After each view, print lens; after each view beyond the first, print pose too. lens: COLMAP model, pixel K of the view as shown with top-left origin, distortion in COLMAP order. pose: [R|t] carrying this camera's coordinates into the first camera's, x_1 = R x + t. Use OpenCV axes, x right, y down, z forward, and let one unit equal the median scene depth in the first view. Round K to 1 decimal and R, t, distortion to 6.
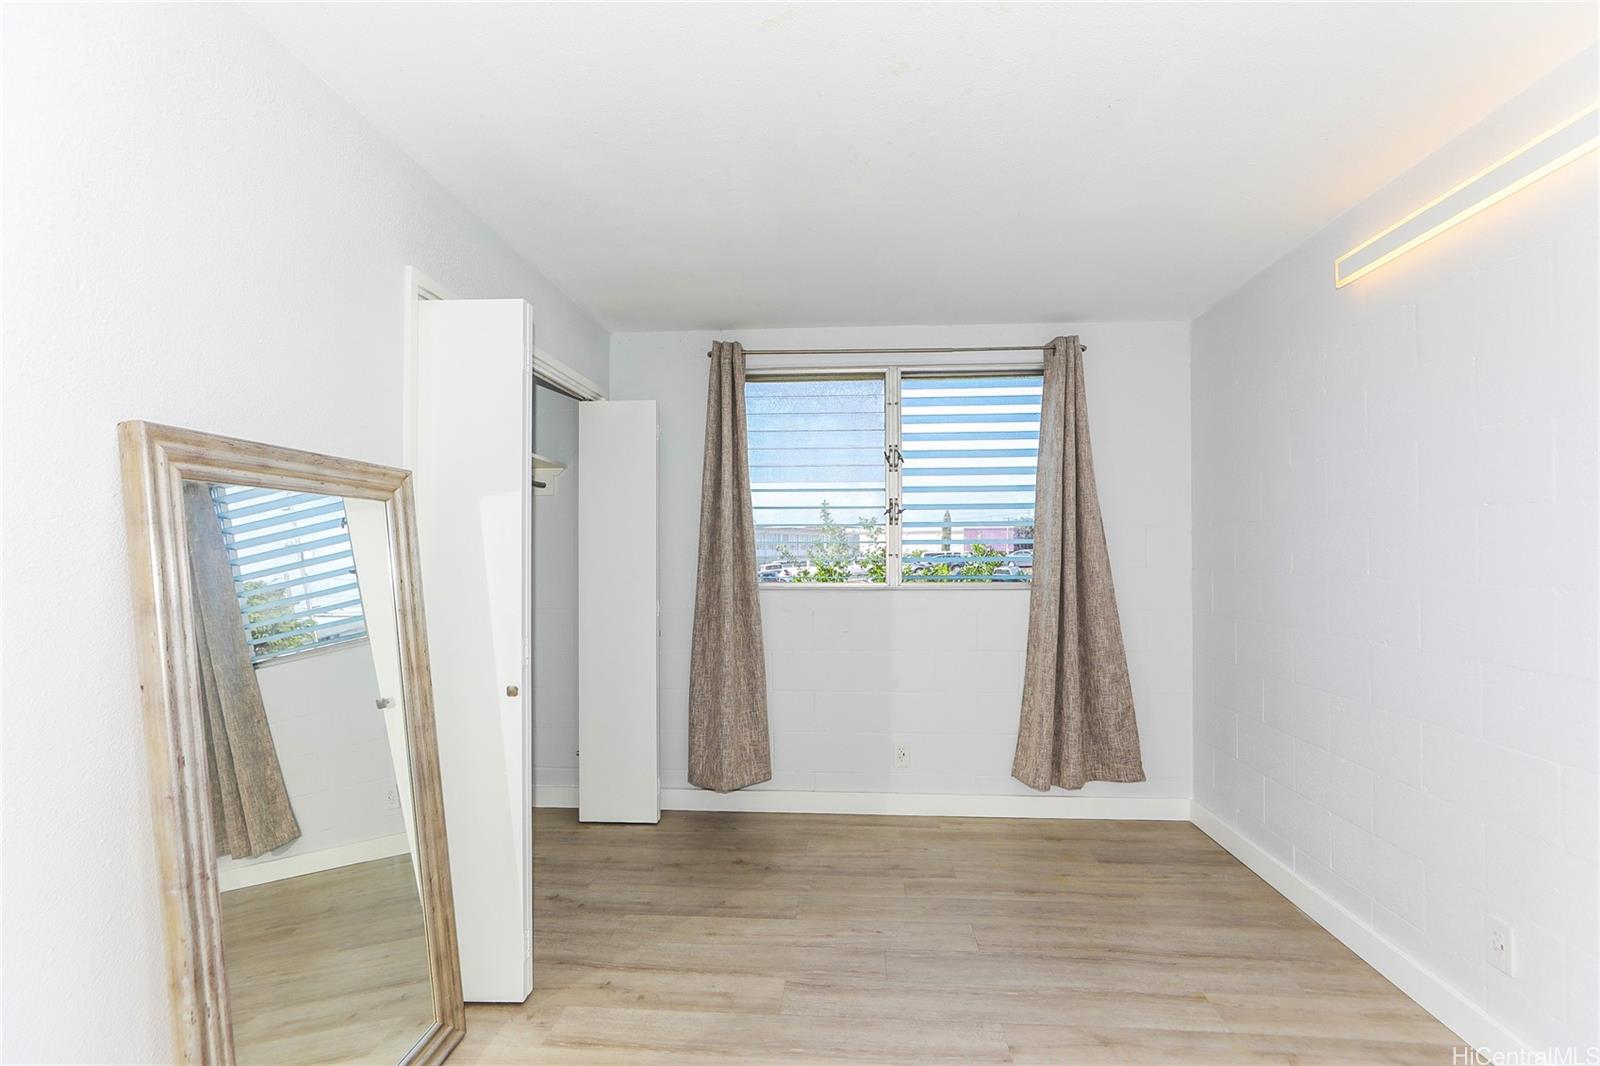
lens RADIAL K [[725.3, 0, 806.3], [0, 725.3, 544.2], [0, 0, 1]] dist [-0.030540, 0.014904]
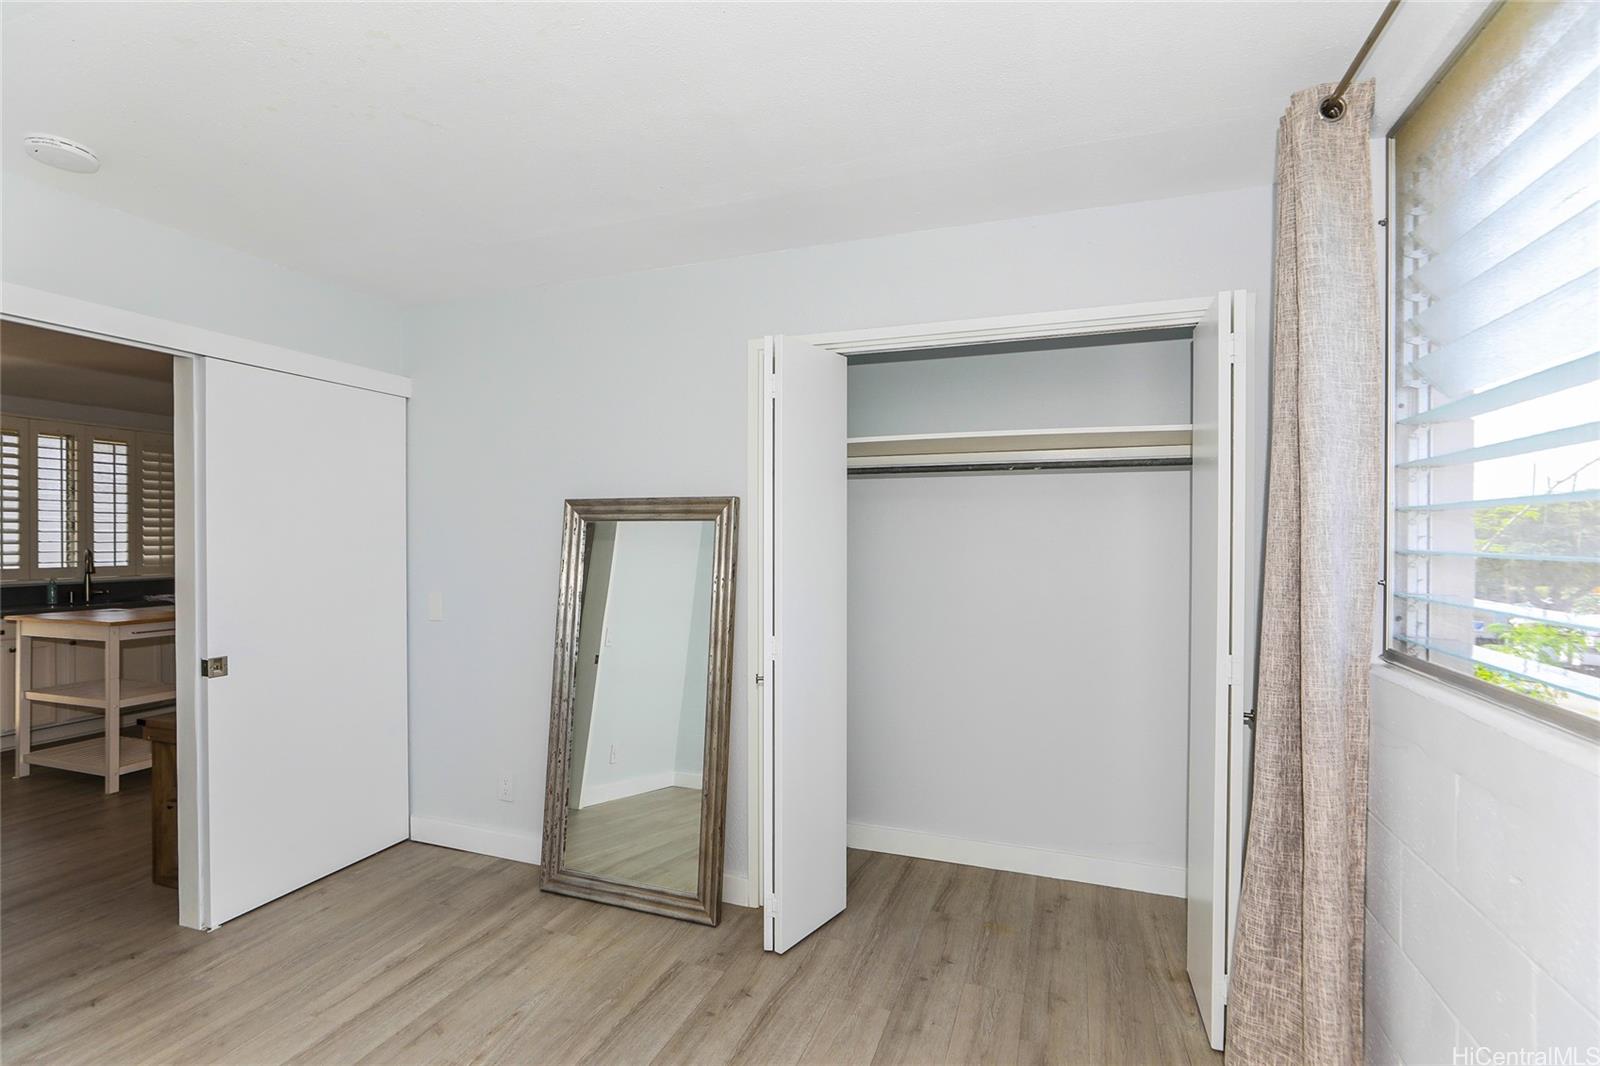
lens RADIAL K [[725.3, 0, 806.3], [0, 725.3, 544.2], [0, 0, 1]] dist [-0.030540, 0.014904]
pose [[-0.279656, 0.011015, -0.960037, 0.736788], [0.010603, 0.999909, 0.008384, -0.022034], [0.960042, -0.007835, -0.279747, 1.545052]]
